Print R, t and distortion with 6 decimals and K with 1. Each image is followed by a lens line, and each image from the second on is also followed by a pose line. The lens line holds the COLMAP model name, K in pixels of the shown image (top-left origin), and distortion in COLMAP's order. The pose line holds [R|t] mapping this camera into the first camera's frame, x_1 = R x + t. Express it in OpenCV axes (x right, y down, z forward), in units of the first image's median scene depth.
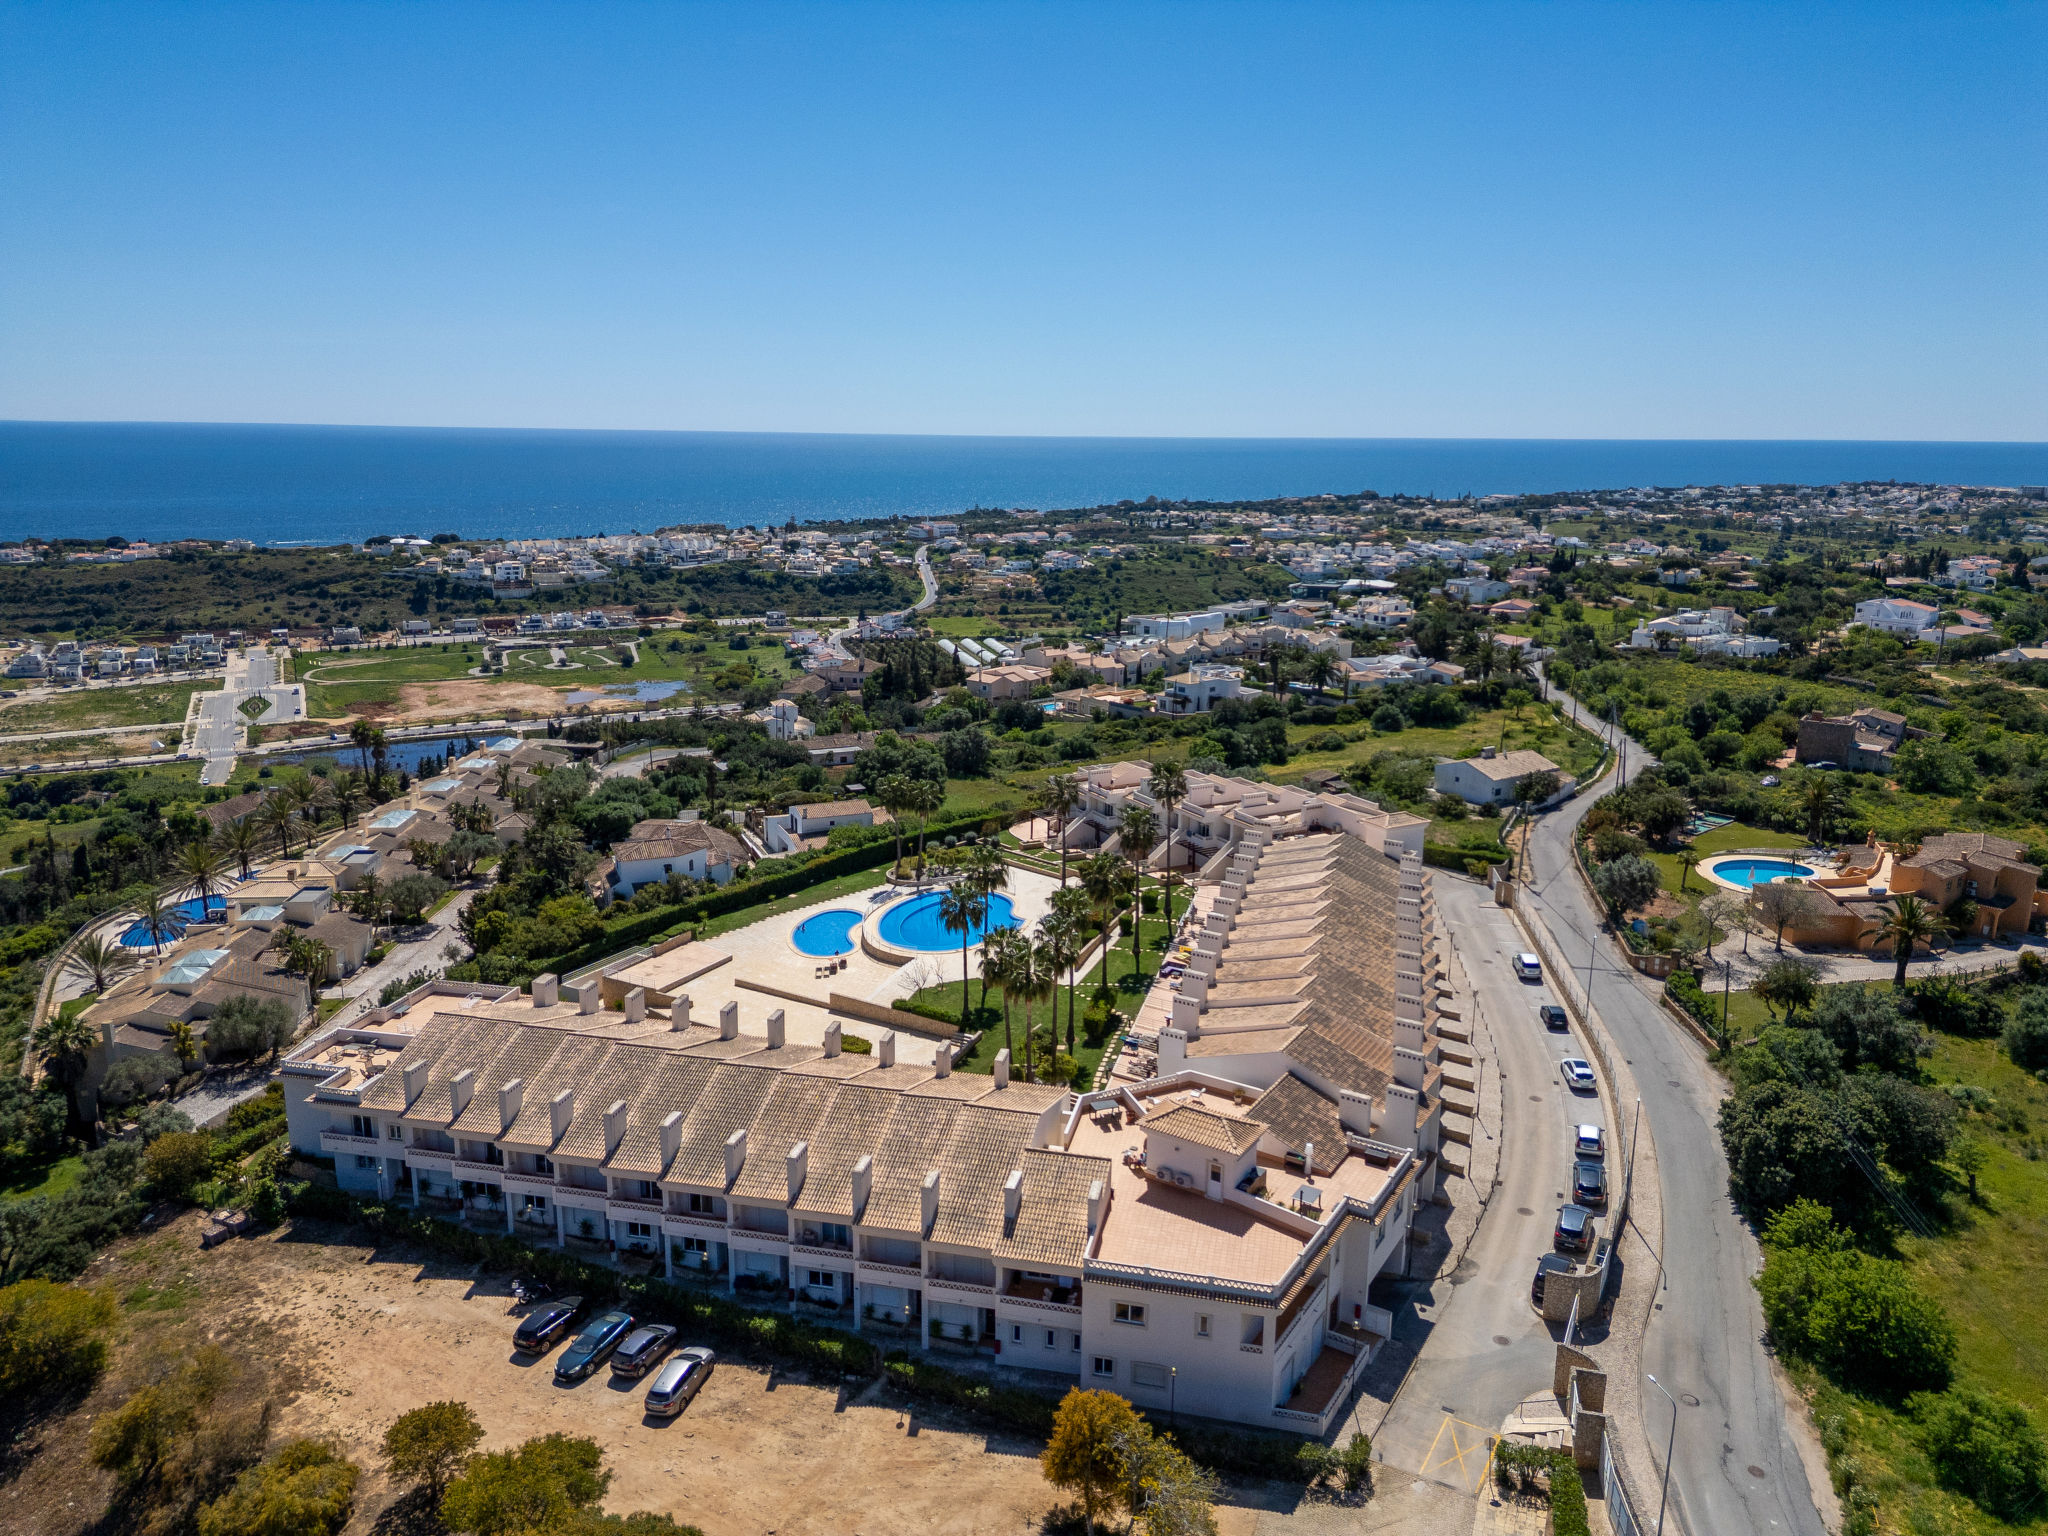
lens RADIAL K [[1449.8, 0, 1013.6], [0, 1449.8, 771.3], [0, 0, 1]] dist [0.072663, -0.069512]
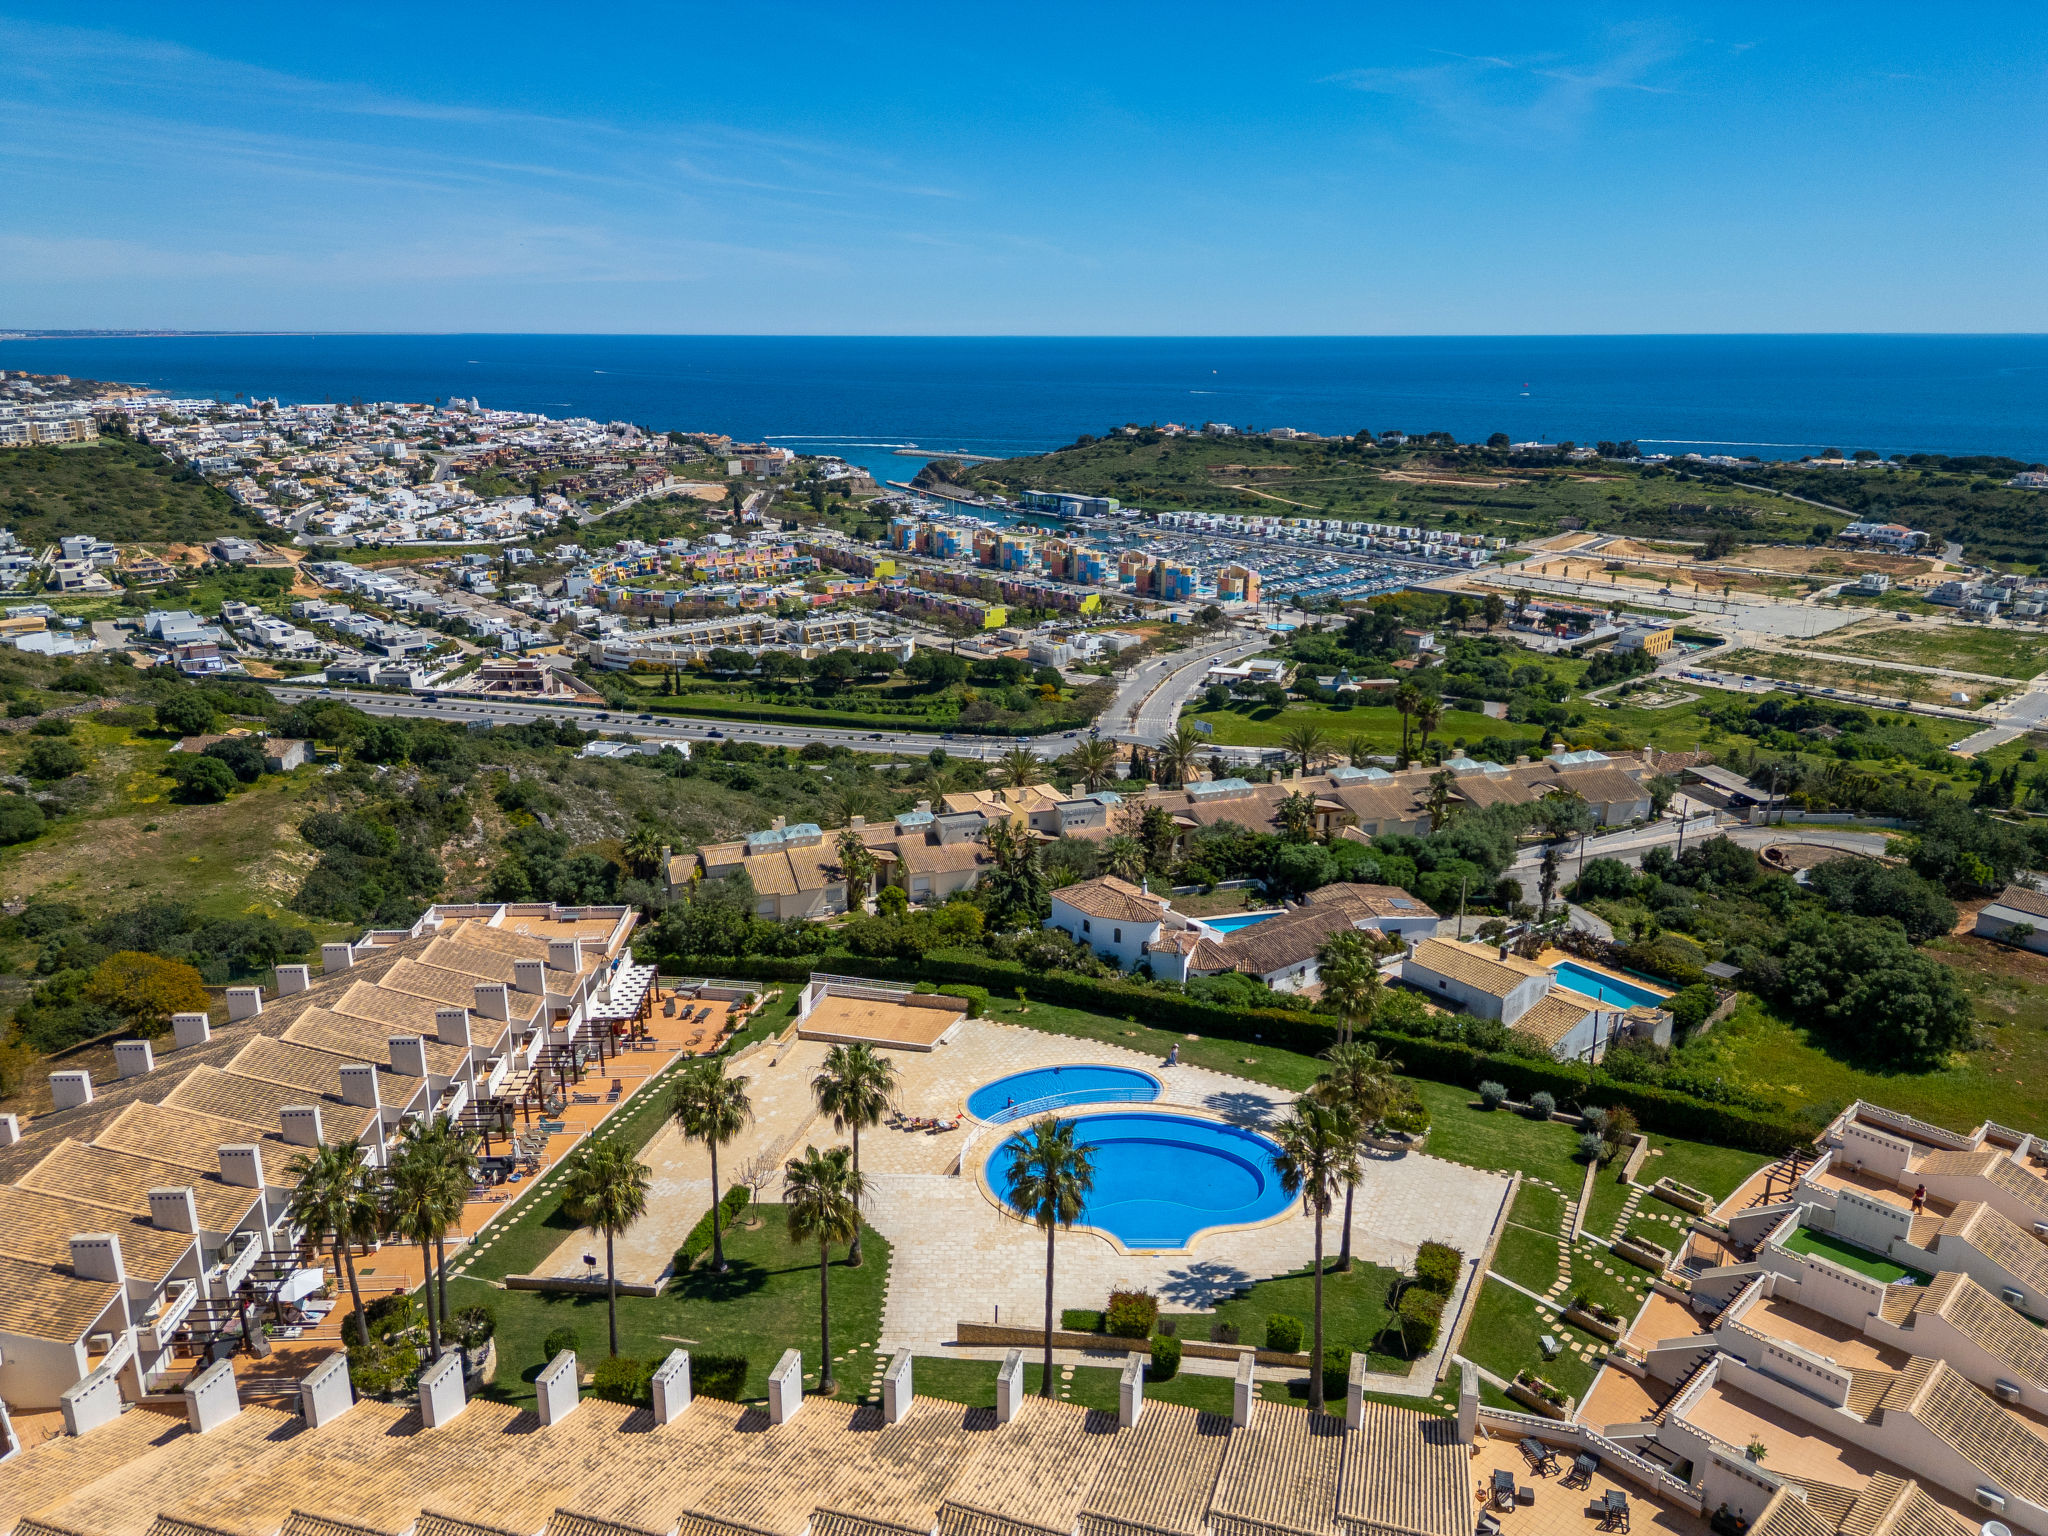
lens RADIAL K [[1444.6, 0, 1009.5], [0, 1444.6, 770.7], [0, 0, 1]] dist [0.074860, -0.066328]
pose [[0.272100, 0.273077, -0.922708, 0.073789], [-0.222225, 0.950800, 0.215859, -0.028460], [0.936257, 0.146314, 0.319397, 0.119936]]
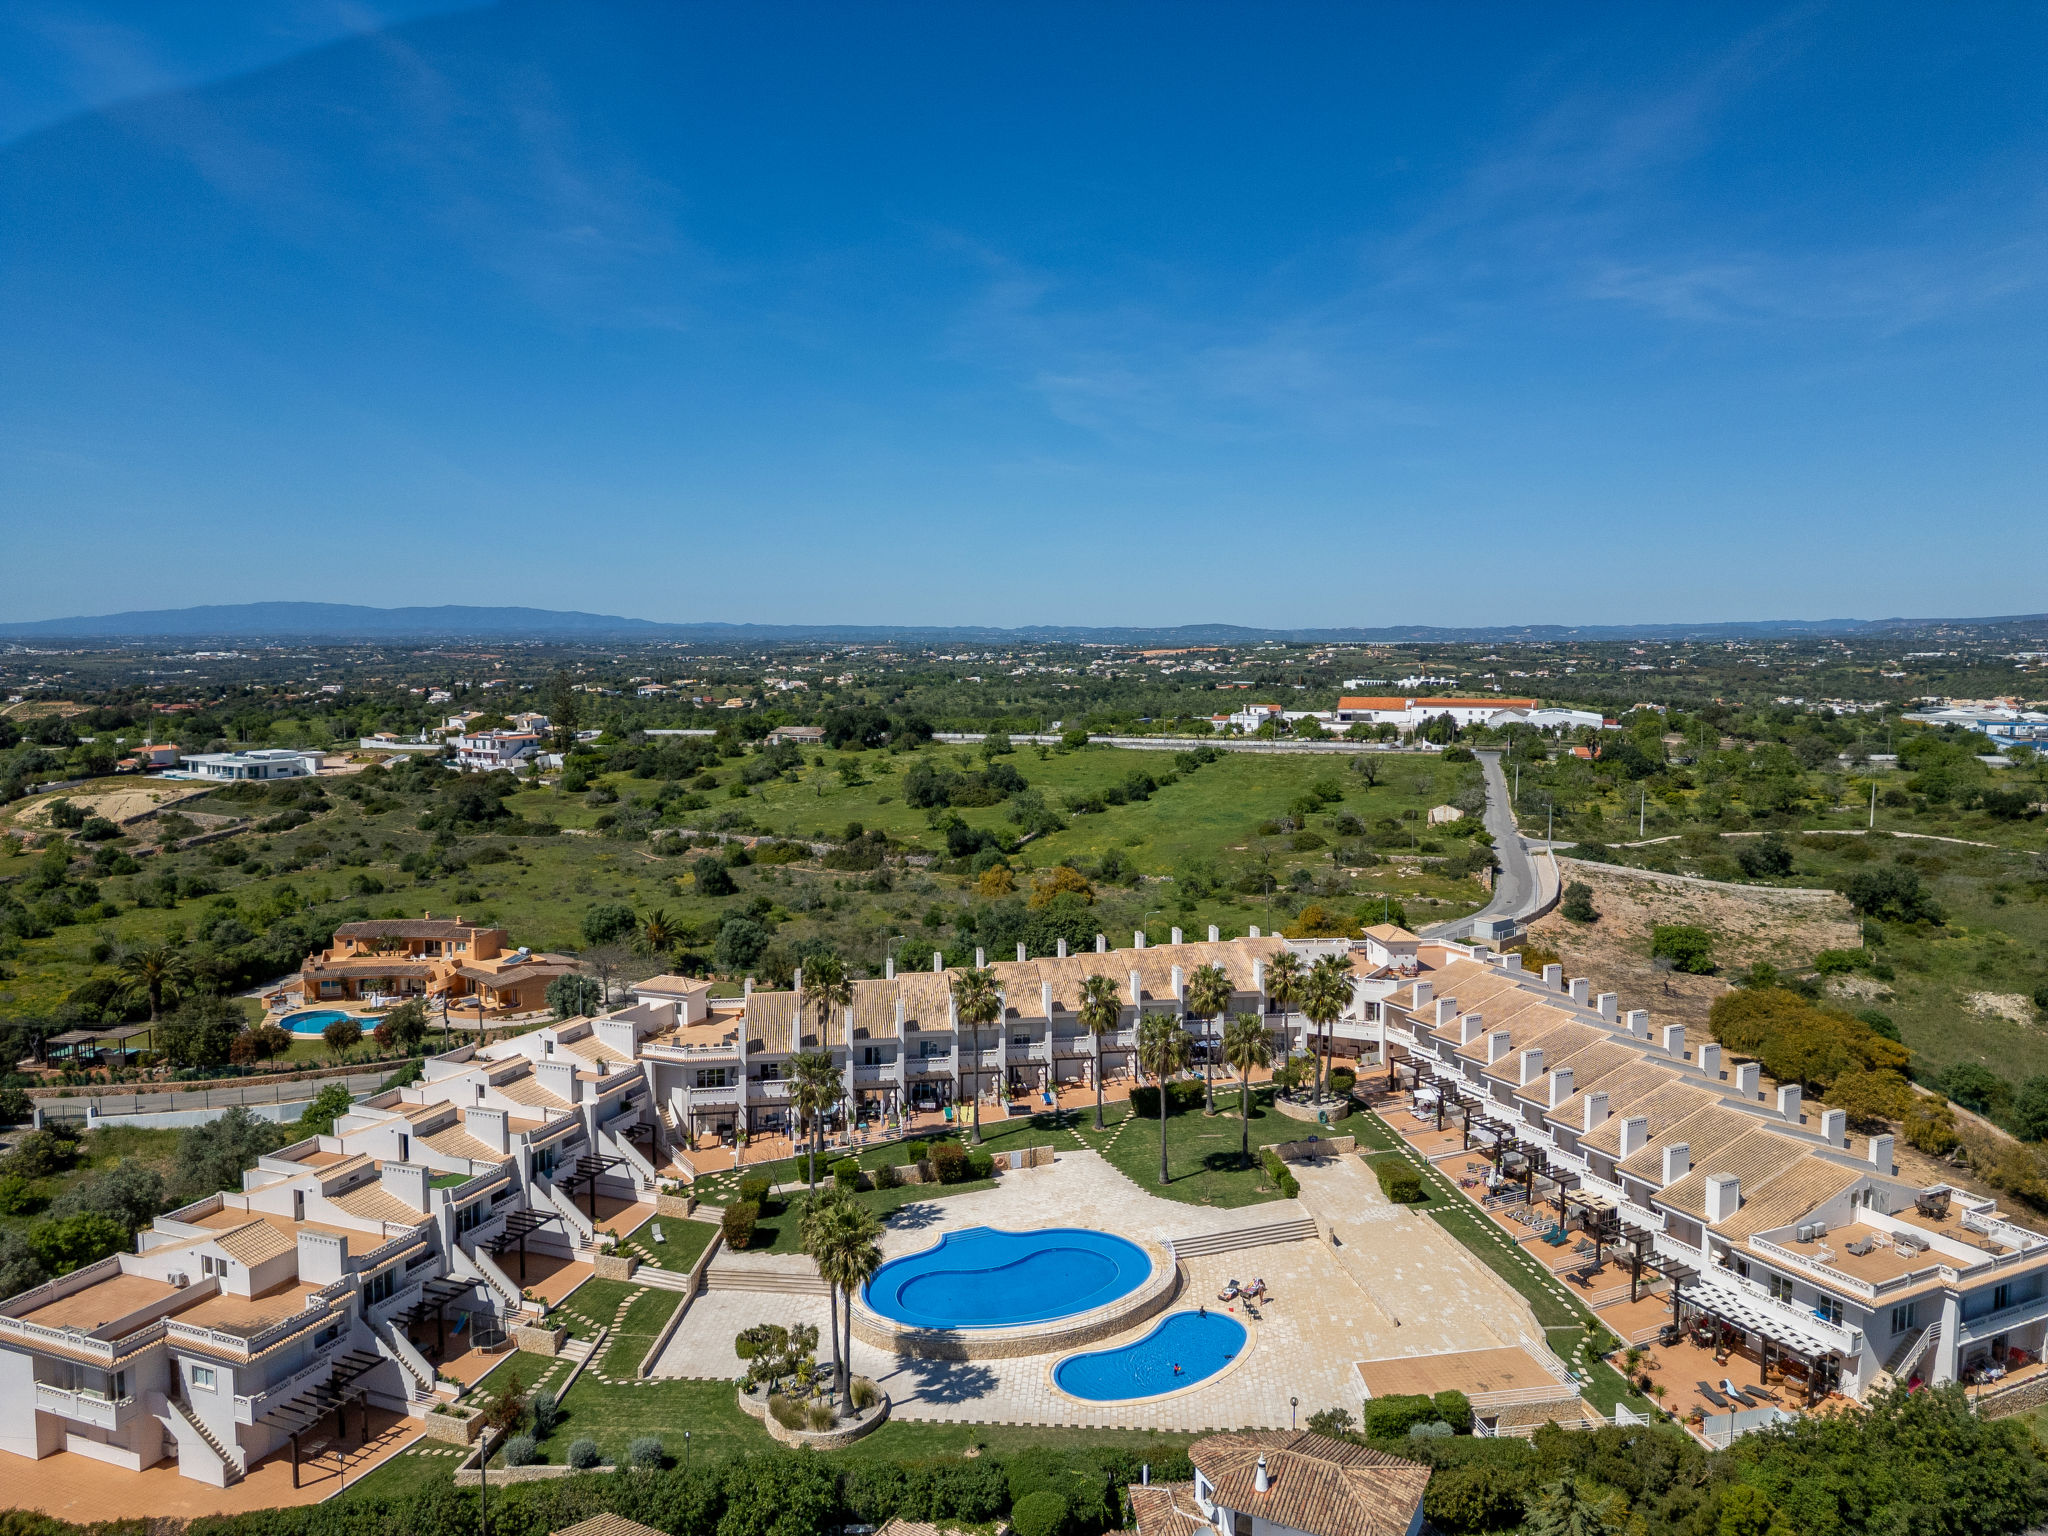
lens RADIAL K [[1444.6, 0, 1009.5], [0, 1444.6, 770.7], [0, 0, 1]] dist [0.074860, -0.066328]
pose [[-0.642804, -0.082715, 0.761551, -0.083526], [0.173644, 0.952541, 0.250028, -0.043318], [-0.746090, 0.292958, -0.597934, 0.215370]]
